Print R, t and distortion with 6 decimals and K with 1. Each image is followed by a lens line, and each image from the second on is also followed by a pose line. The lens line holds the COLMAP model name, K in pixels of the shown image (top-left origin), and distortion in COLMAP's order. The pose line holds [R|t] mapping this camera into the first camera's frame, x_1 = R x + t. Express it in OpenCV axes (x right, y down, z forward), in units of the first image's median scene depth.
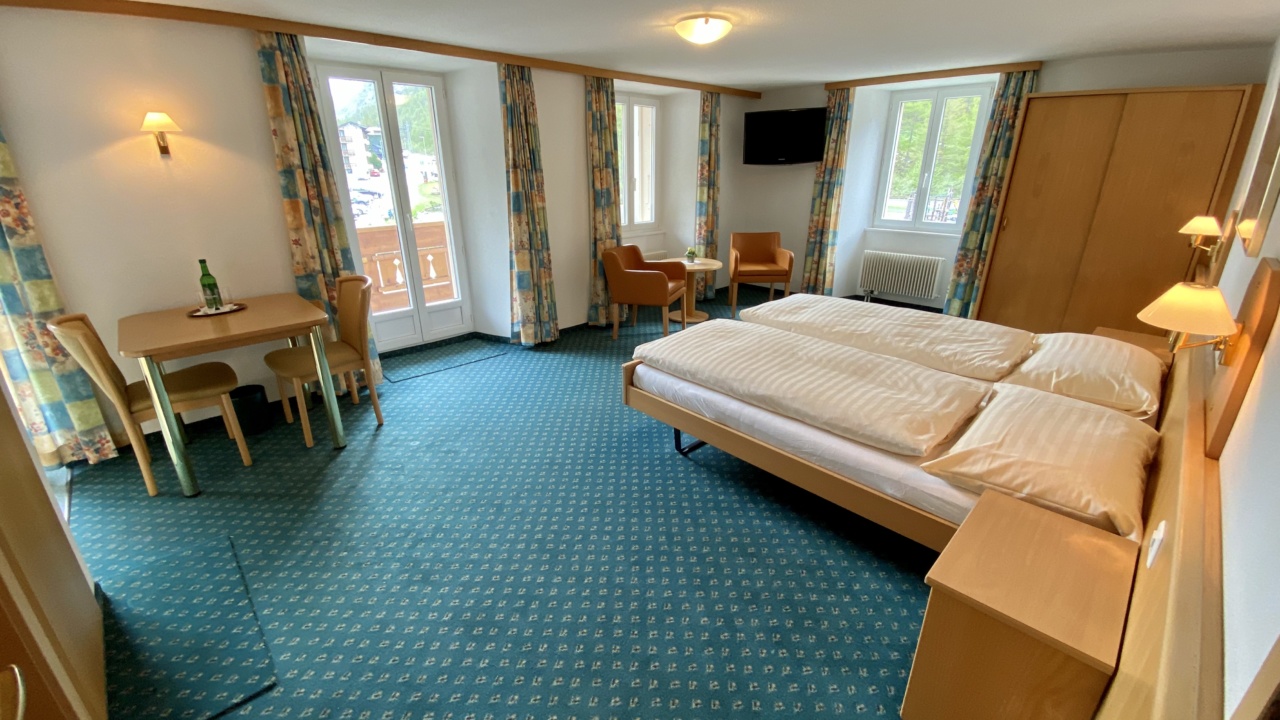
lens RADIAL K [[532.2, 0, 637.2], [0, 532.2, 368.5], [0, 0, 1]] dist [0.000599, -0.000290]
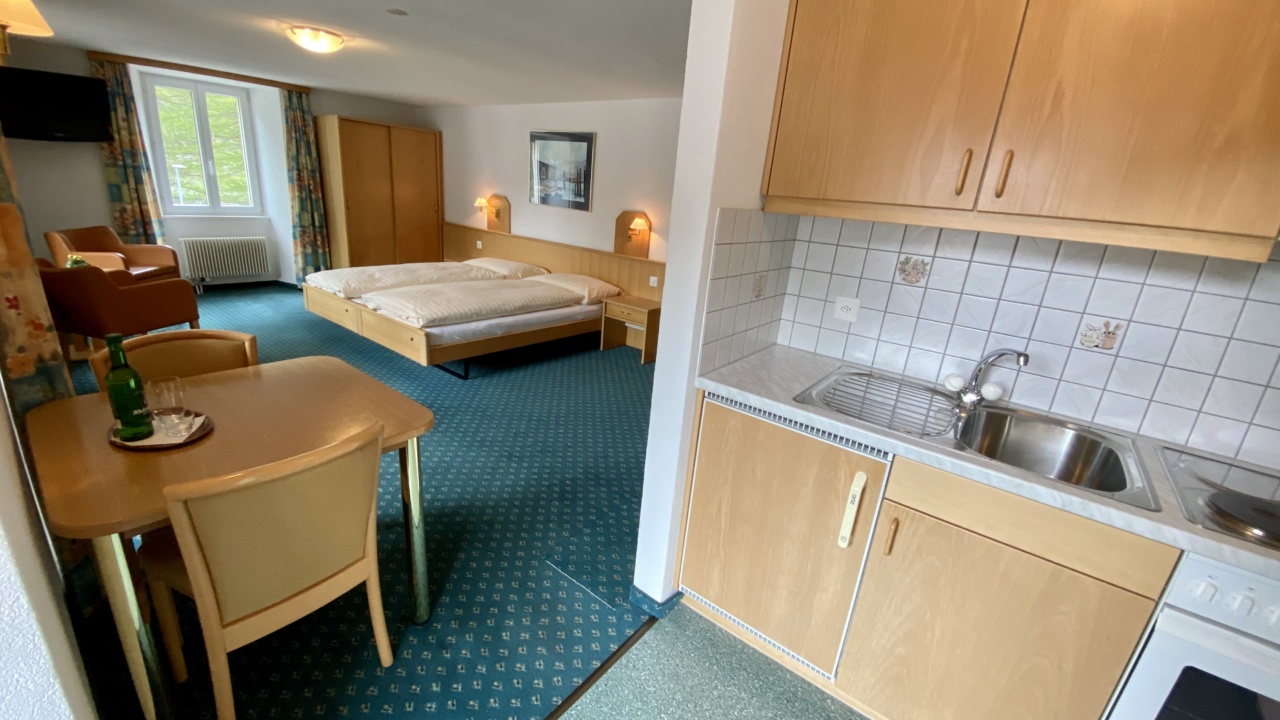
lens RADIAL K [[532.2, 0, 640.8], [0, 532.2, 356.6], [0, 0, 1]] dist [0.000599, -0.000290]
pose [[-0.101892, -0.307991, 0.945917, -0.734589], [0.285098, 0.901940, 0.324382, -0.123377], [-0.953067, 0.302731, -0.004093, 0.327551]]
